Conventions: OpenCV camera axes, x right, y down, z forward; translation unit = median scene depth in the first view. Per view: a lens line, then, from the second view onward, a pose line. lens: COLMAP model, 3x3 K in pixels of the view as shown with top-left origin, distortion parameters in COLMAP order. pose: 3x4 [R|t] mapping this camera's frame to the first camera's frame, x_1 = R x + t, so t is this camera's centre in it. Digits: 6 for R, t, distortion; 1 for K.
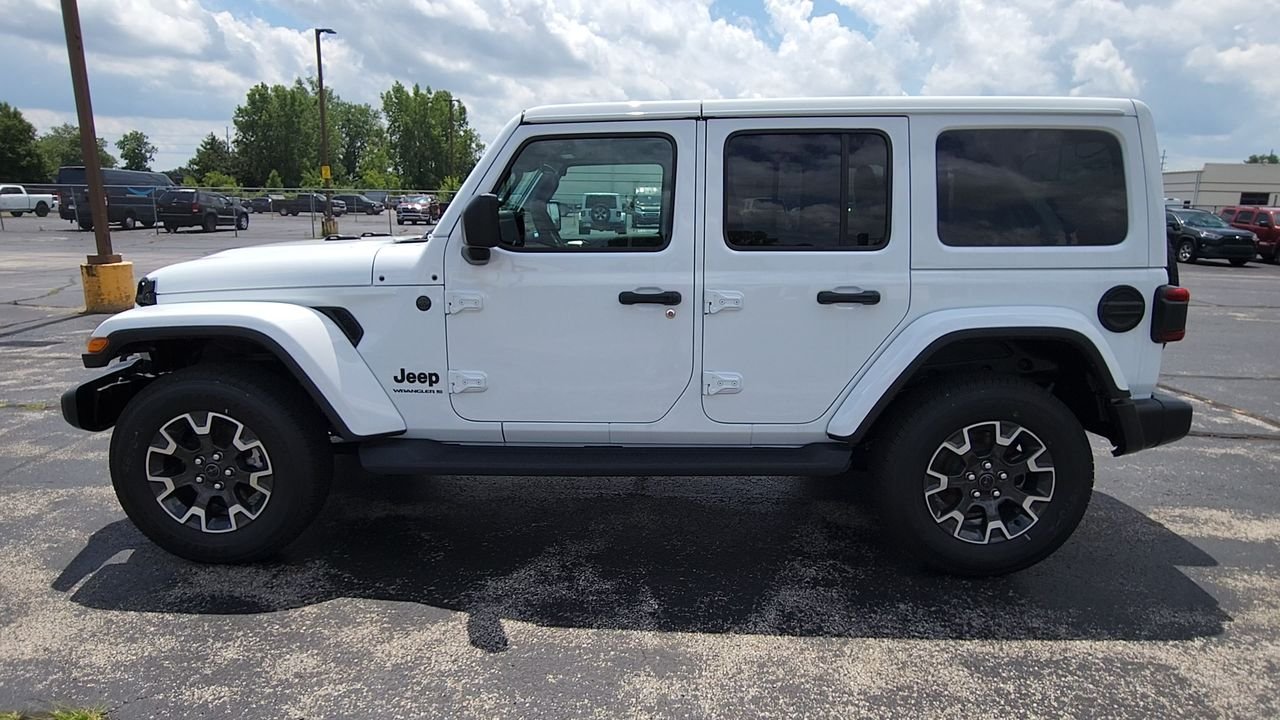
lens RADIAL K [[749.1, 0, 631.1], [0, 749.1, 364.8], [0, 0, 1]] dist [-0.000565, 0.004365]
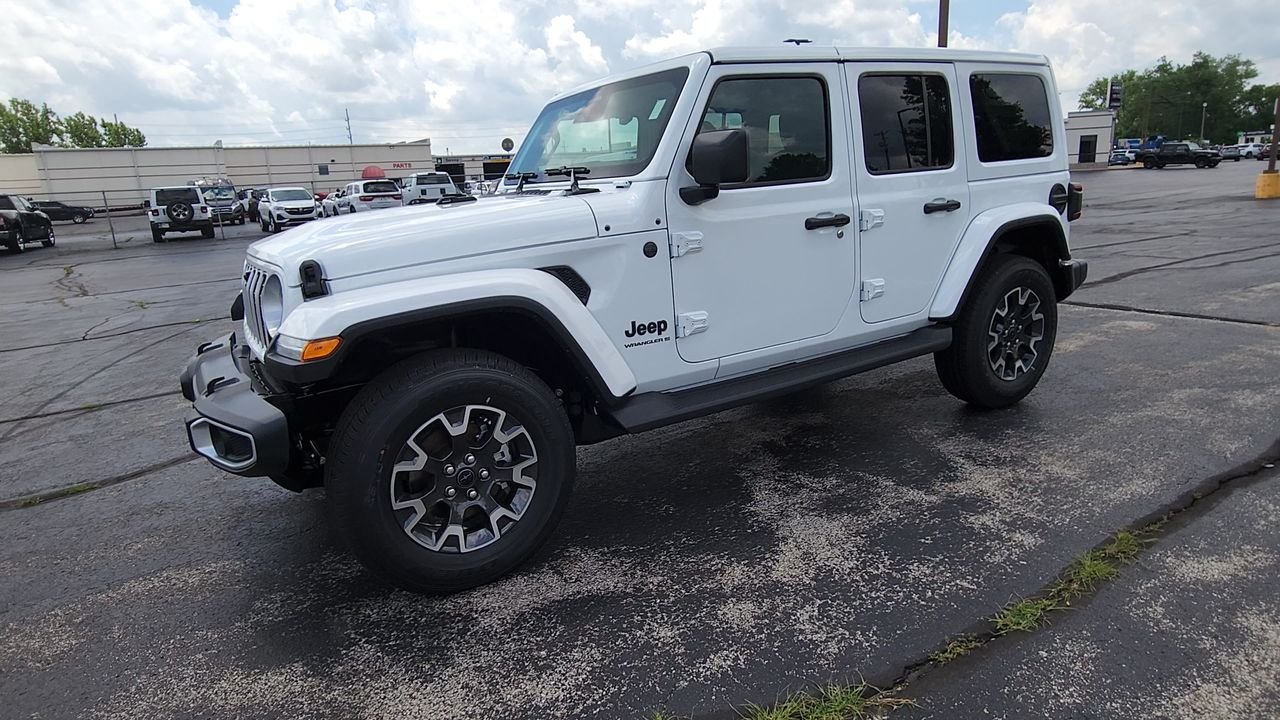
lens RADIAL K [[749.1, 0, 630.0], [0, 749.1, 365.7], [0, 0, 1]] dist [-0.000565, 0.004365]
pose [[0.837507, -0.187828, 0.513131, -0.823517], [0.176349, 0.981726, 0.071526, -0.008444], [-0.517188, 0.030587, 0.855325, 0.188075]]
